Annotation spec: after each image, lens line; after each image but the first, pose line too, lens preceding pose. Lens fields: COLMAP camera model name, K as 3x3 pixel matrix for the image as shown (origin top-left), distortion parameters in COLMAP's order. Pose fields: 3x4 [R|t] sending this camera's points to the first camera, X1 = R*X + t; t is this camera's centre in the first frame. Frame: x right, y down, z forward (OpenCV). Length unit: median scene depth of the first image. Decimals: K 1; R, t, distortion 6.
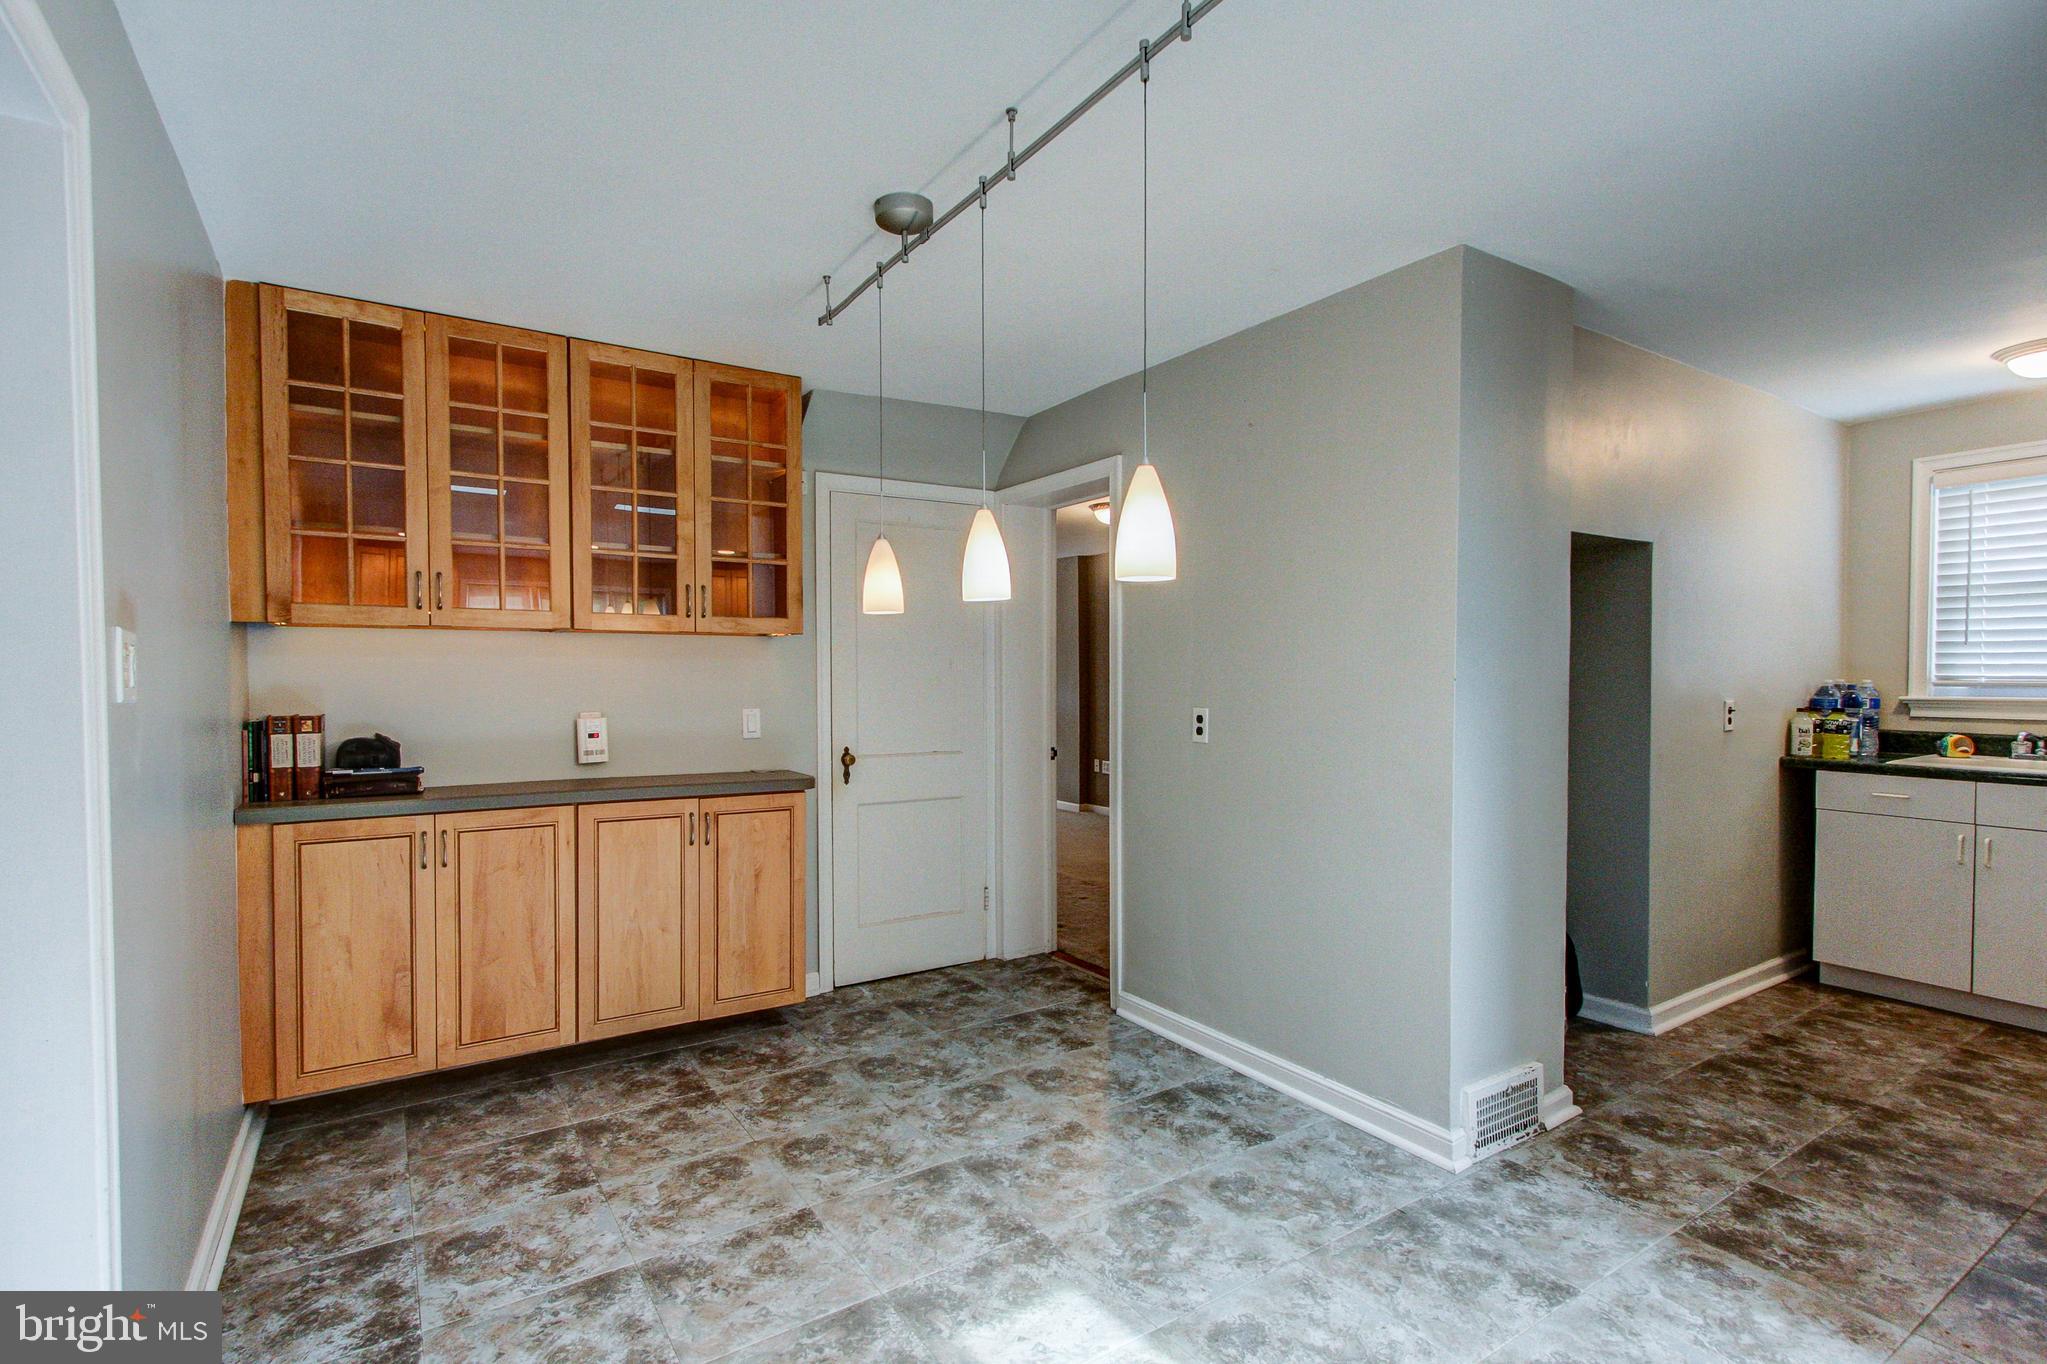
lens RADIAL K [[966.2, 0, 998.9], [0, 966.2, 695.5], [0, 0, 1]] dist [0.001909, 0.001069]
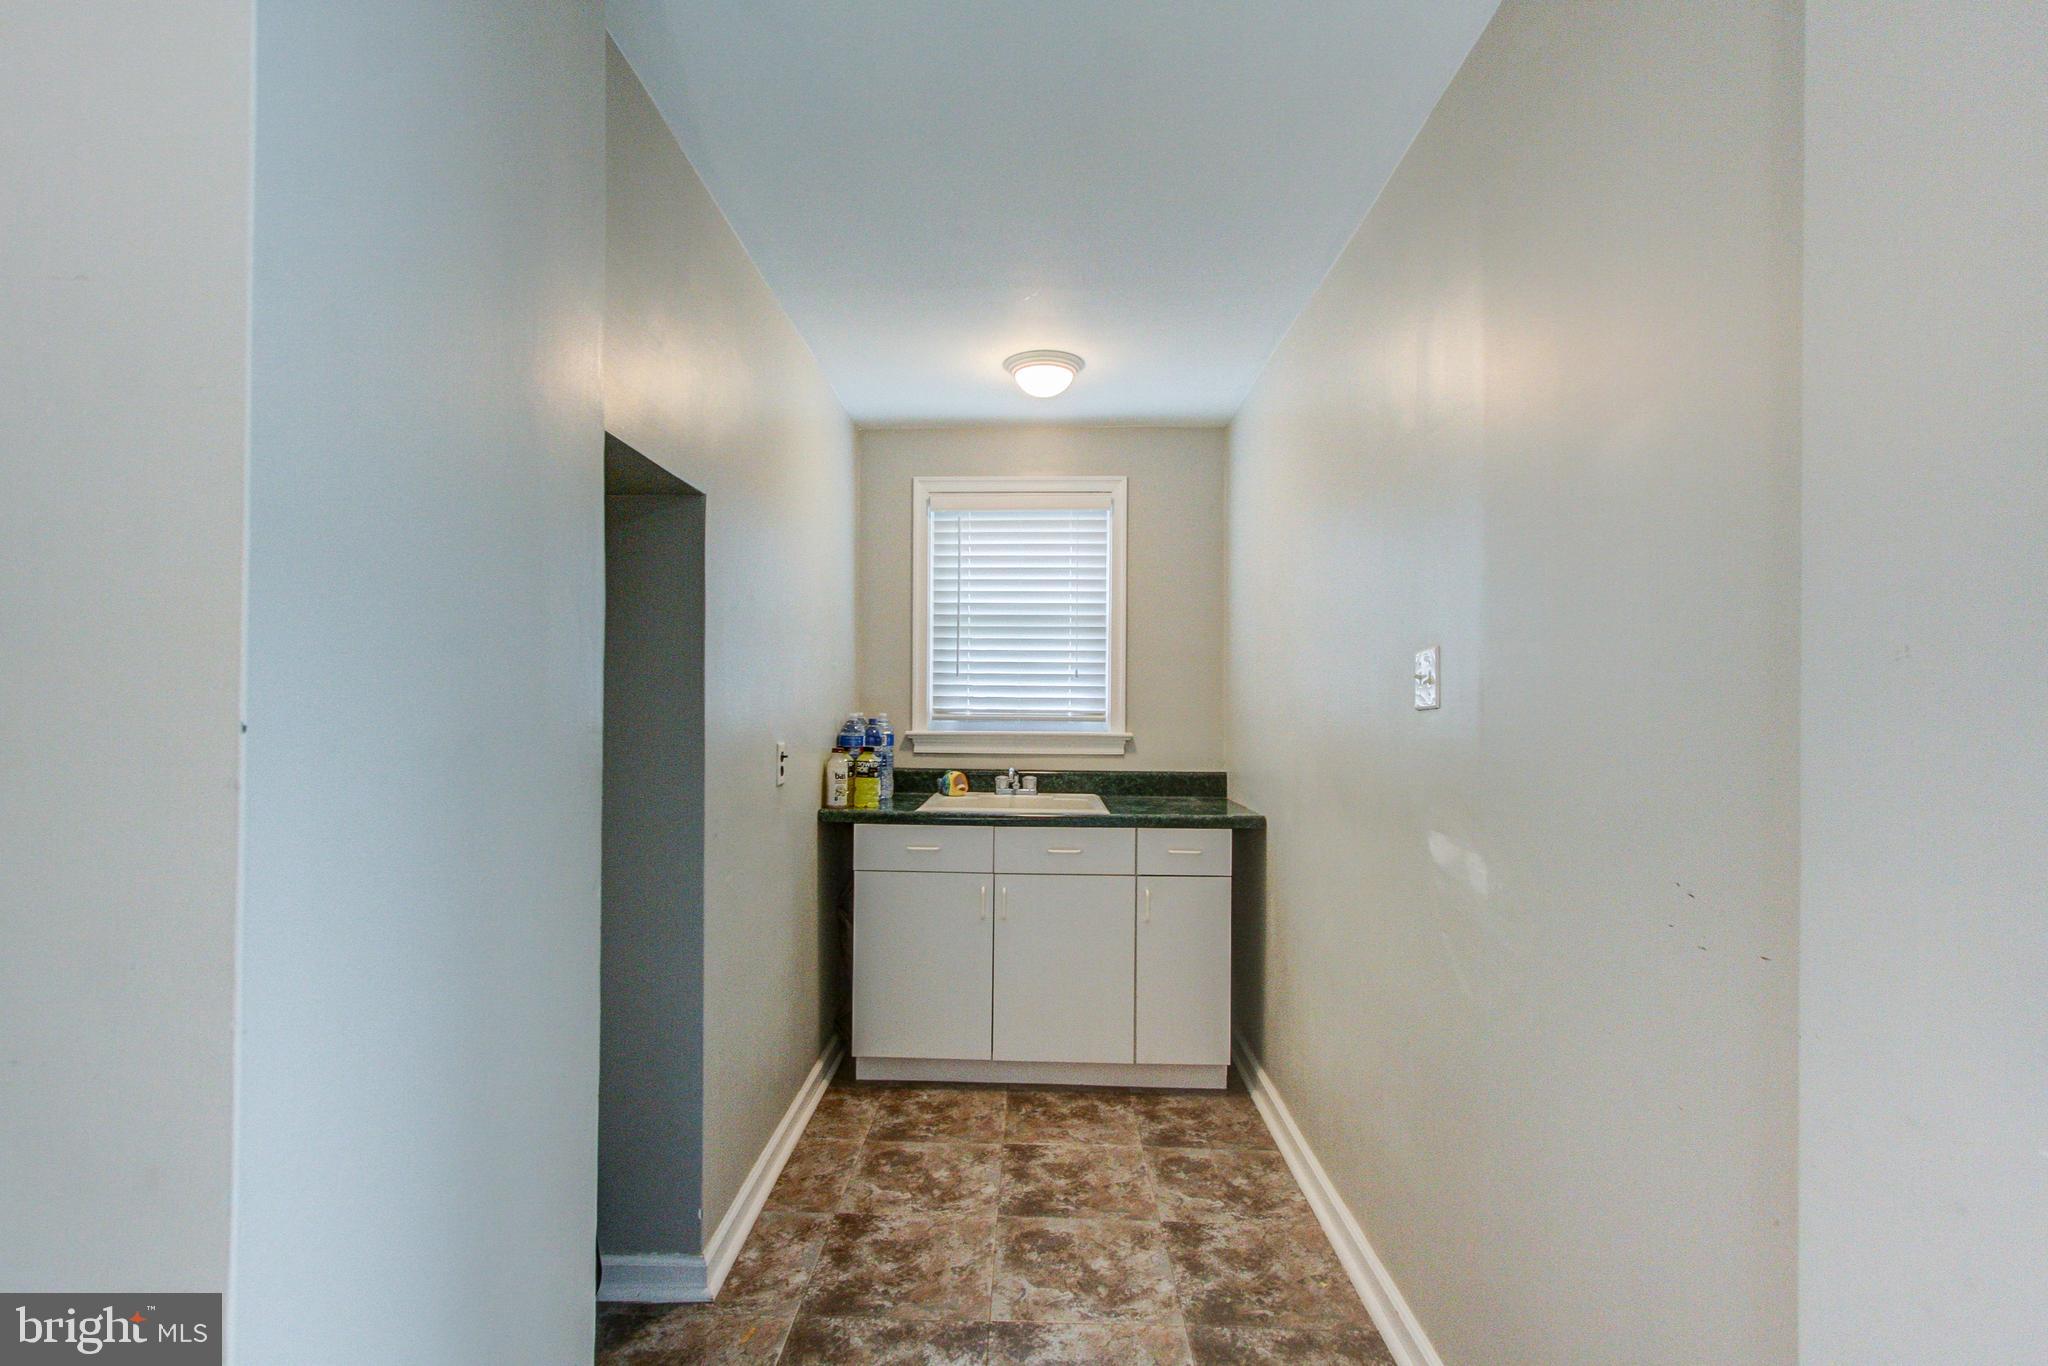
lens RADIAL K [[932.0, 0, 1000.7], [0, 932.0, 700.6], [0, 0, 1]] dist [0.002847, 0.000219]
pose [[0.550799, 0.008678, 0.834593, 0.250021], [0.011979, 0.999761, -0.018301, -0.011424], [-0.834552, 0.020078, 0.550564, 0.455687]]
